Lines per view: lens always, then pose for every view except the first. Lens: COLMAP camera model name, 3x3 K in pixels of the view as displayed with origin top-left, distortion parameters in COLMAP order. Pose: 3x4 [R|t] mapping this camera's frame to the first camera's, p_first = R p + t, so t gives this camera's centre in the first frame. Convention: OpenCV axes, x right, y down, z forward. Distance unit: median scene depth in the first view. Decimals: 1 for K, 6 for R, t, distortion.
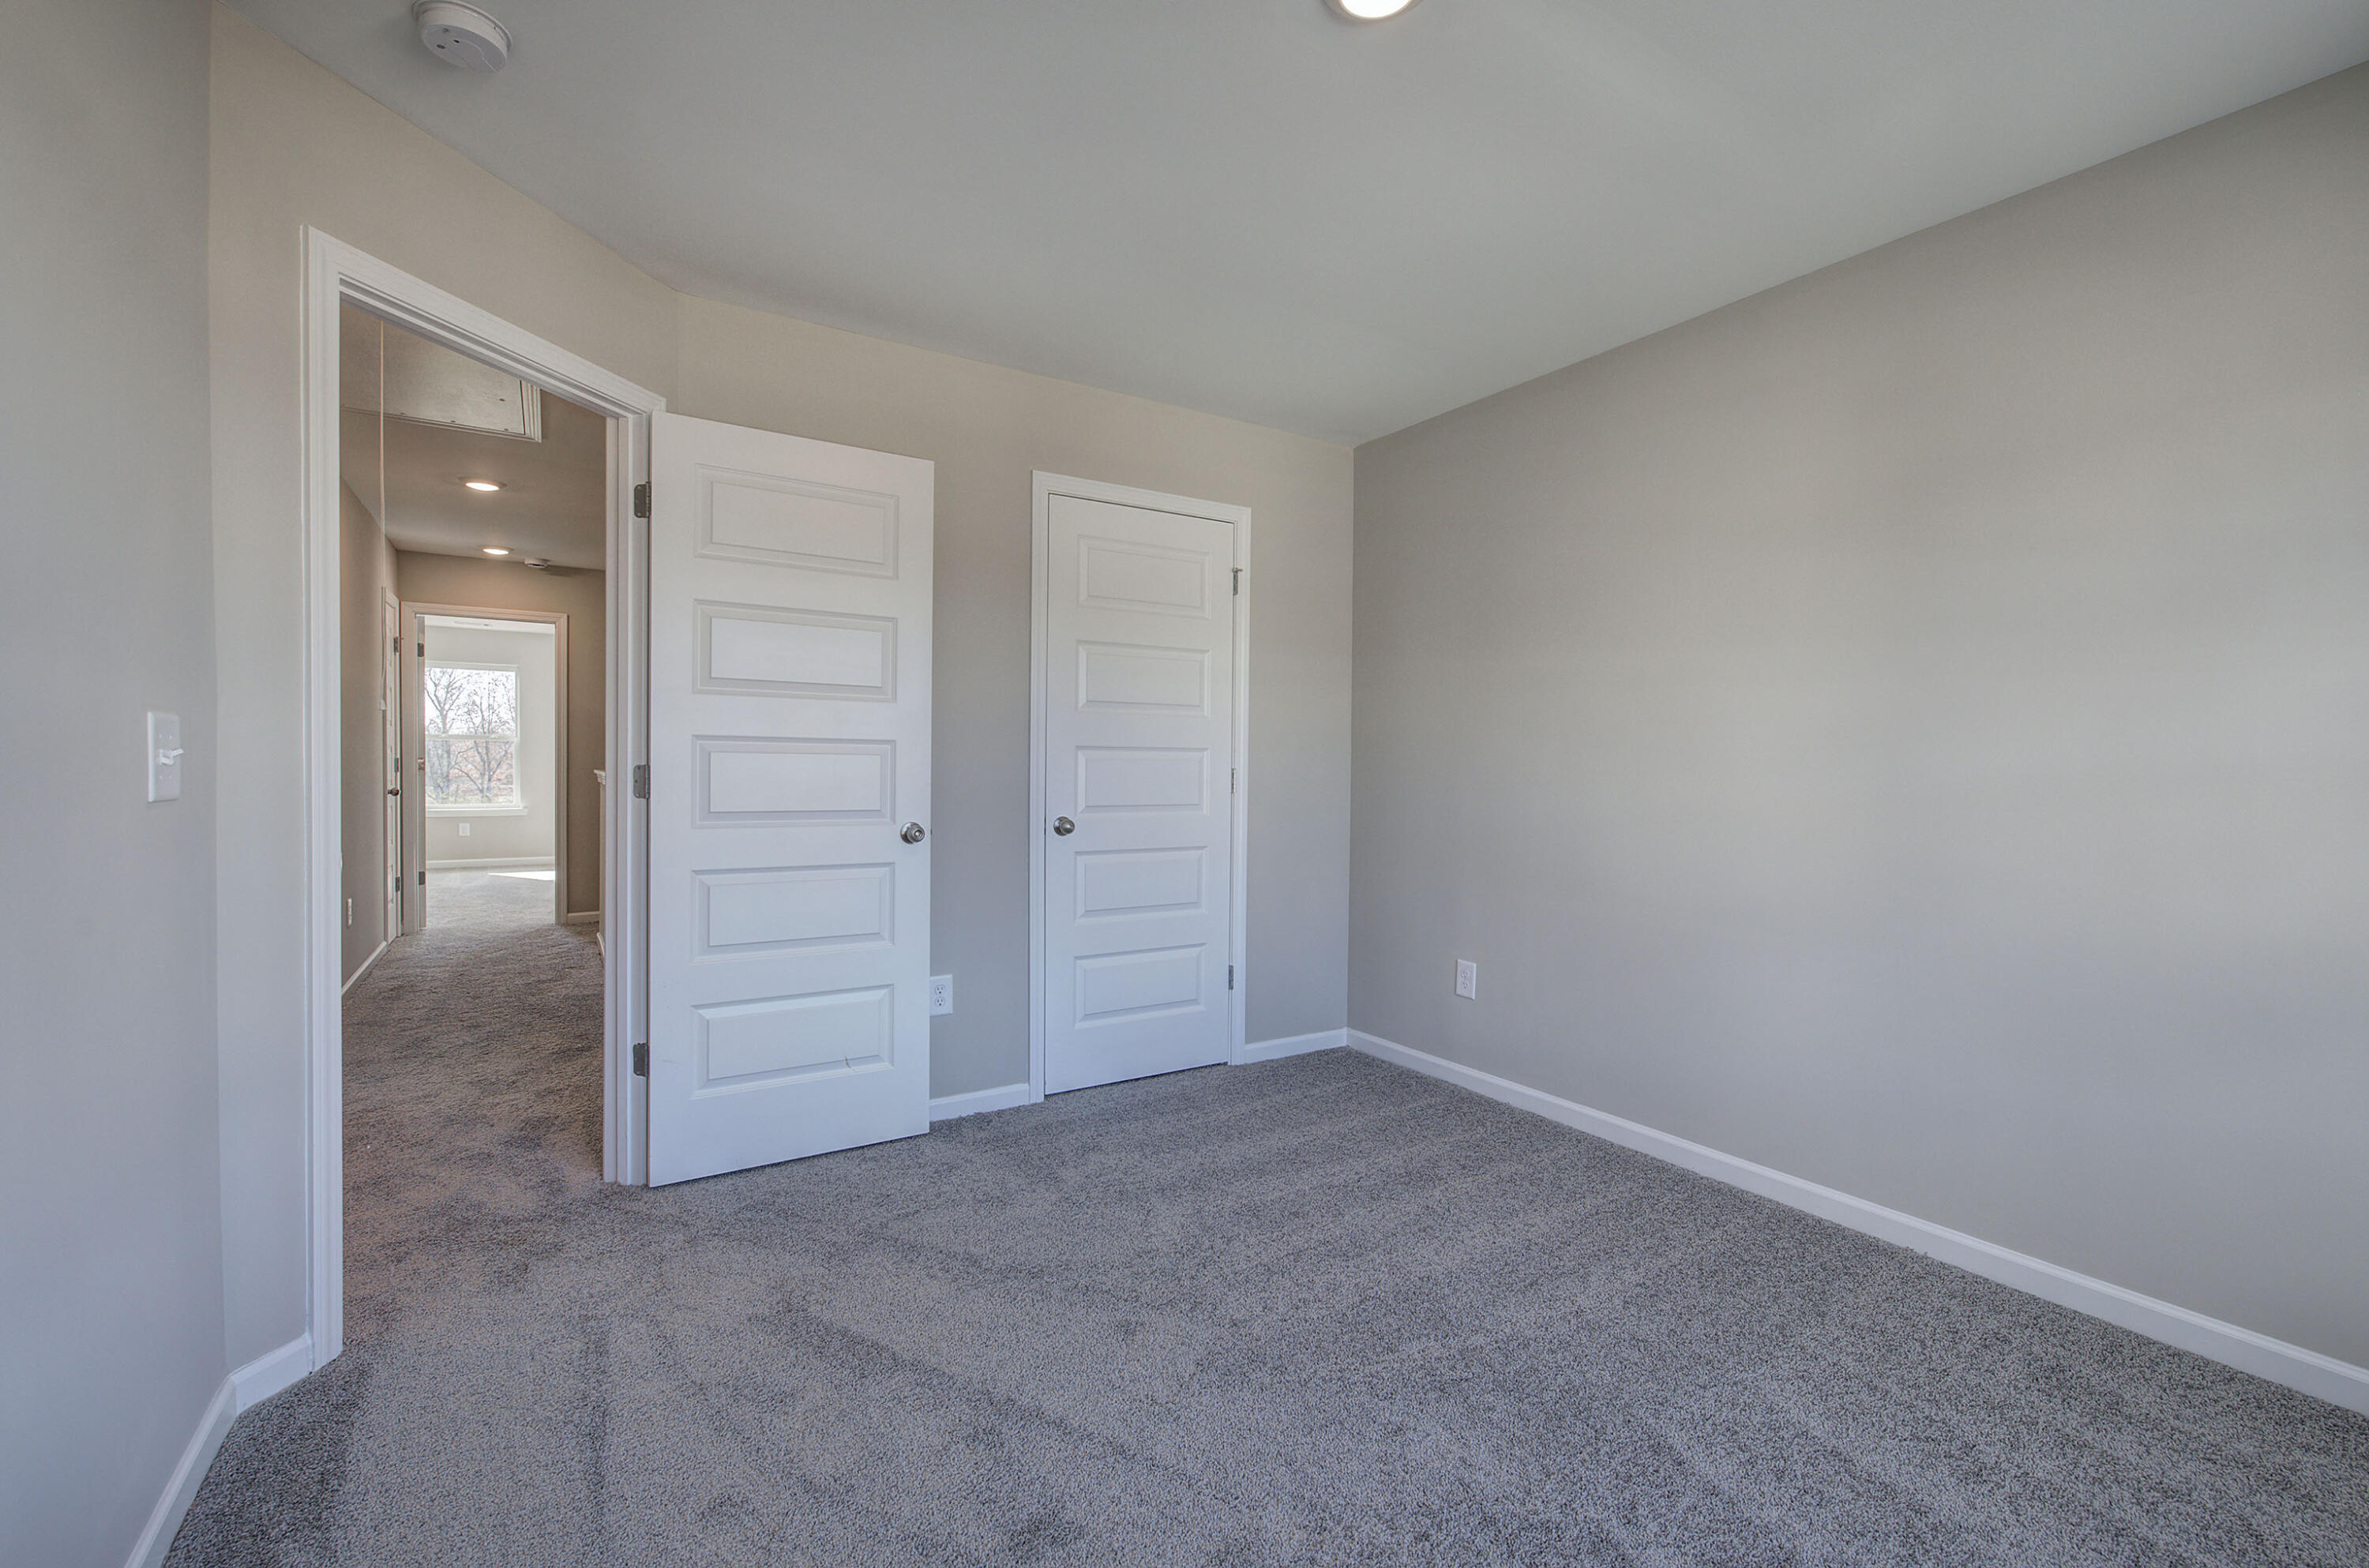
lens RADIAL K [[1000.8, 0, 1164.7], [0, 1000.8, 791.6], [0, 0, 1]] dist [-0.008474, 0.002984]
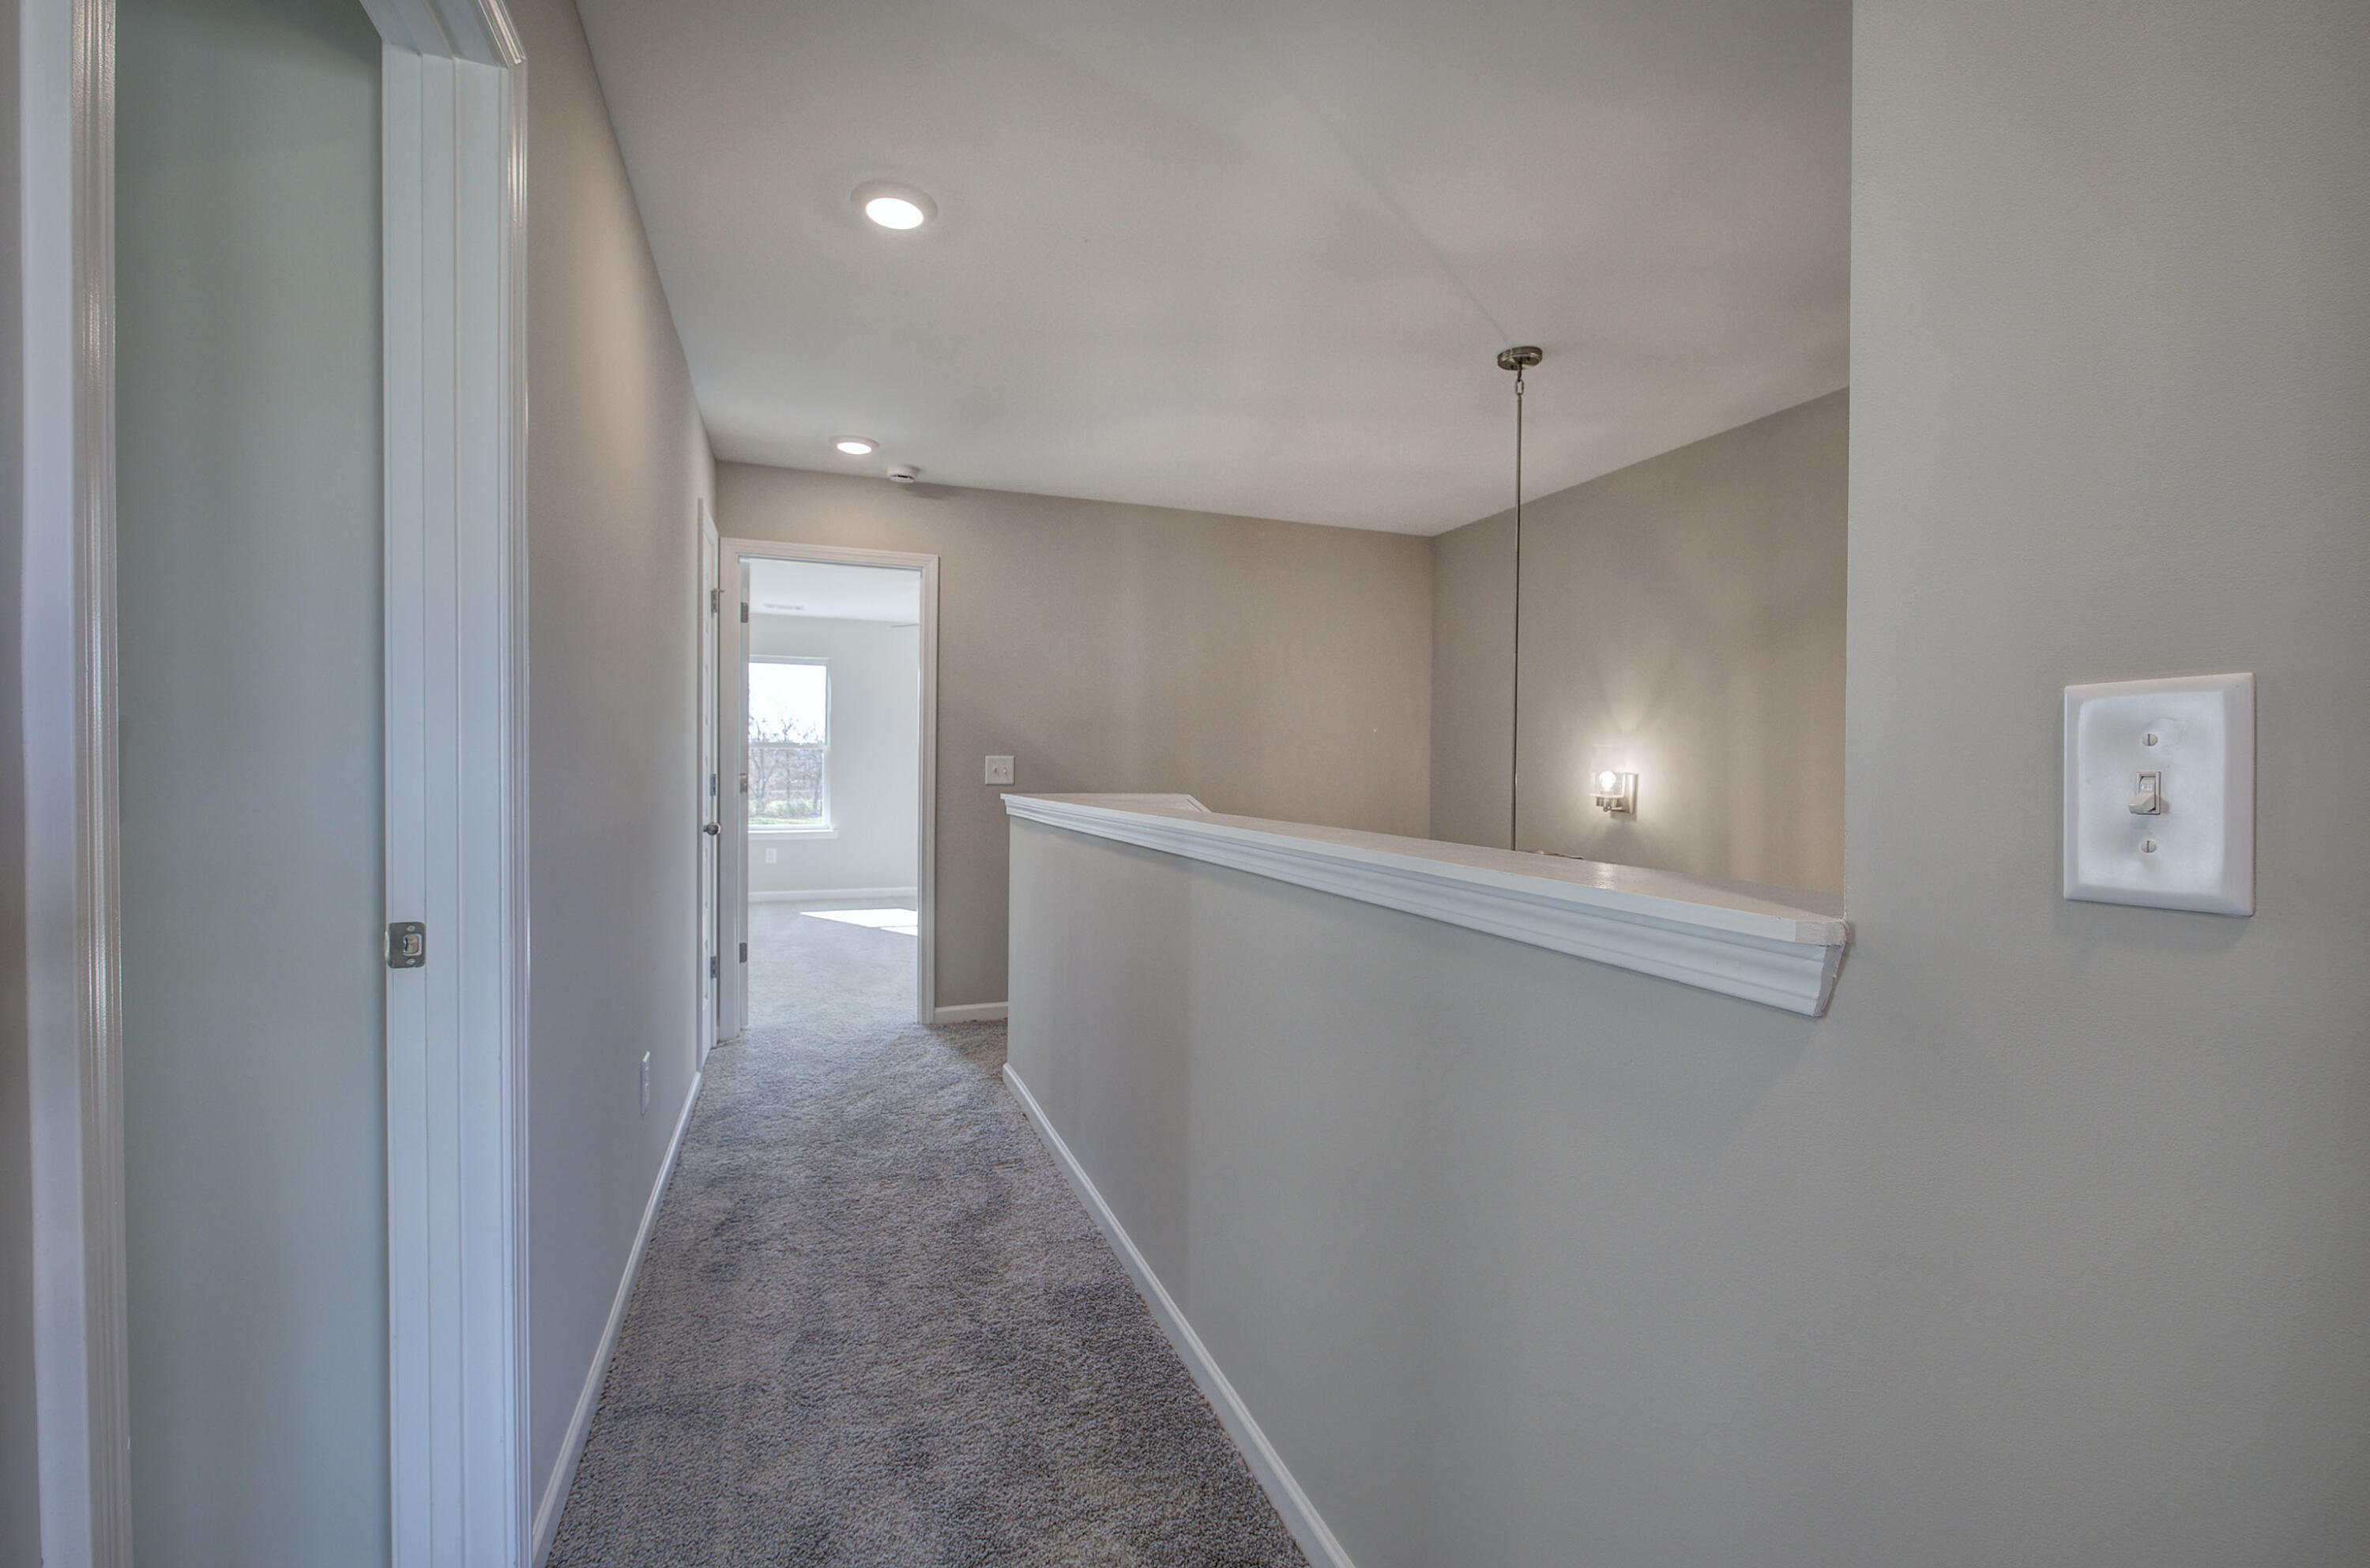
lens RADIAL K [[1001.3, 0, 1140.1], [0, 1001.3, 784.5], [0, 0, 1]] dist [-0.008474, 0.002984]
pose [[0.972687, -0.000468, -0.232121, -0.340700], [-0.002535, 0.999917, -0.012638, -0.019035], [0.232108, 0.012882, 0.972605, 0.420442]]
